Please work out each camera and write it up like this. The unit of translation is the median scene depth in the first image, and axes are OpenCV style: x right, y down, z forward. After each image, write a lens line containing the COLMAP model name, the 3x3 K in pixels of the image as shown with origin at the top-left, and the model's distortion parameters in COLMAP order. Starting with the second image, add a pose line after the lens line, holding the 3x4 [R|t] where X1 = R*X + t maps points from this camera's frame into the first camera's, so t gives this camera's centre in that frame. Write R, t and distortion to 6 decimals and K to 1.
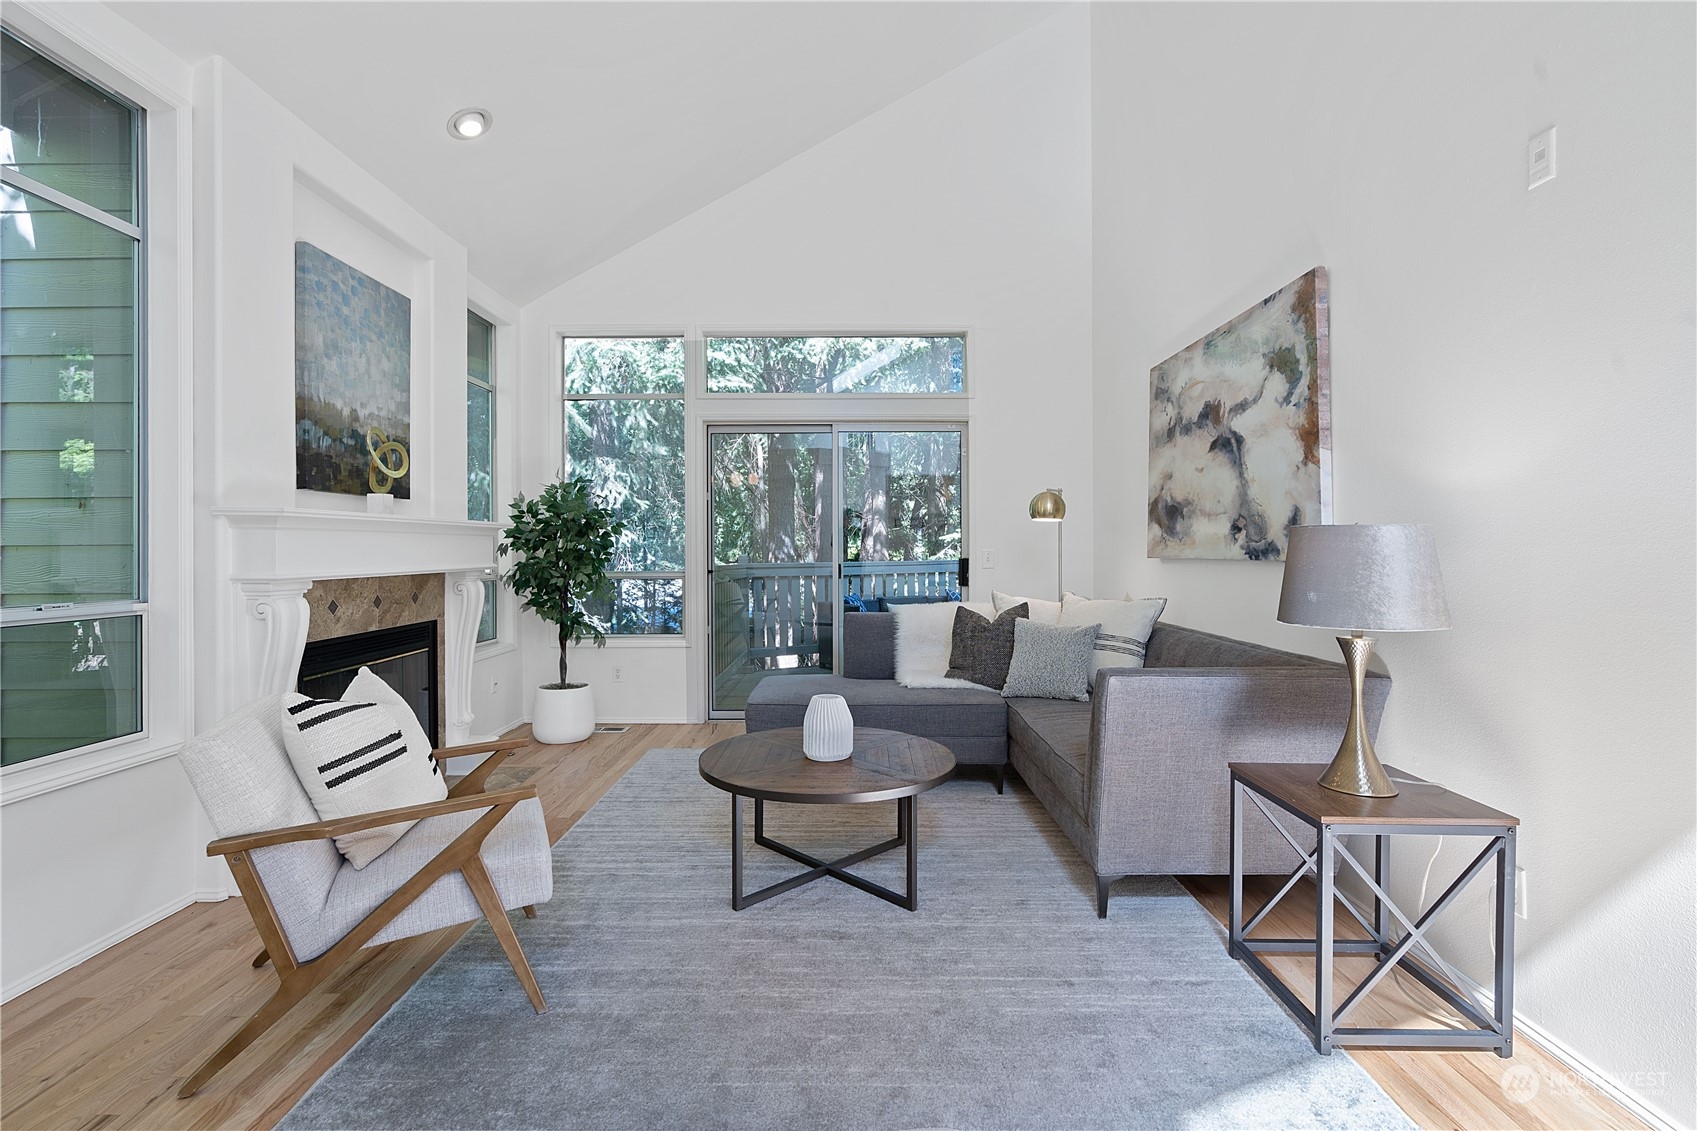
lens RADIAL K [[787.1, 0, 843.9], [0, 787.1, 562.8], [0, 0, 1]] dist [-0.002029, 0.000120]
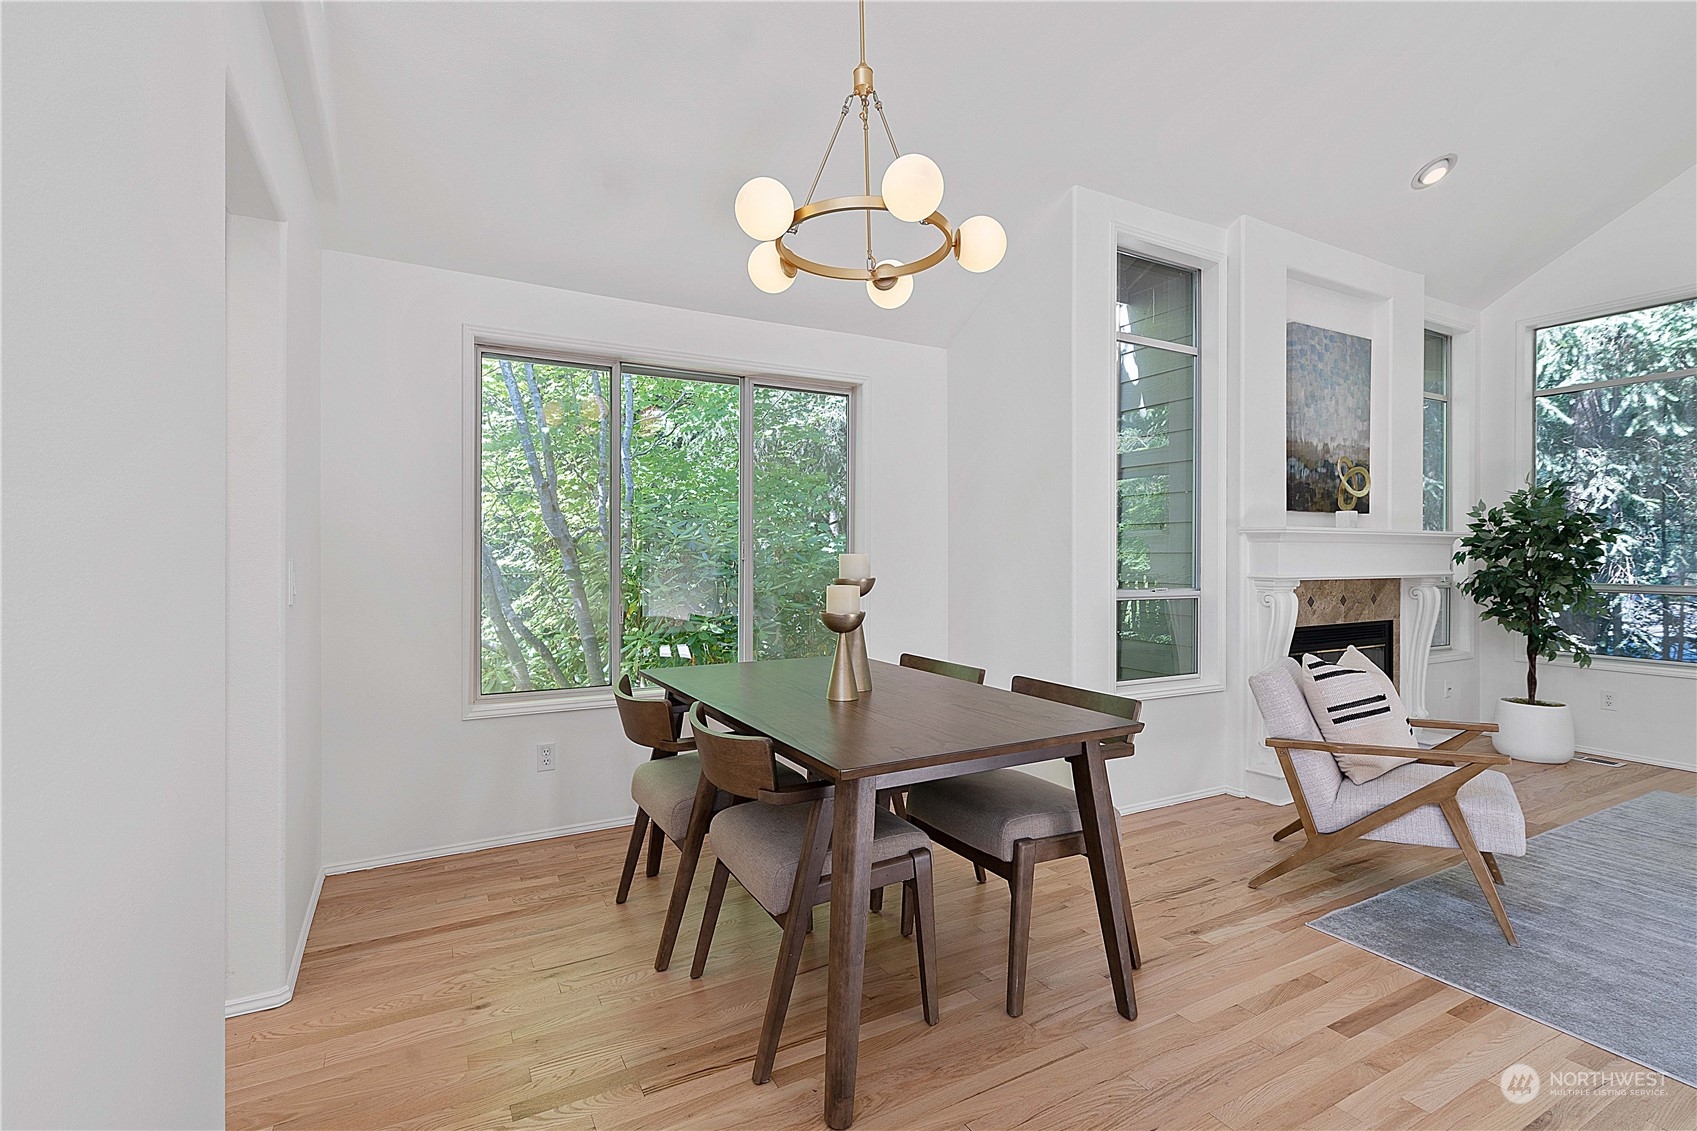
lens RADIAL K [[788.5, 0, 849.7], [0, 788.5, 548.8], [0, 0, 1]] dist [-0.001434, -0.000563]
pose [[0.495435, 0.000774, -0.868645, 0.083141], [-0.022372, 0.999679, -0.011869, 0.001871], [0.868357, 0.025314, 0.495294, -0.260517]]
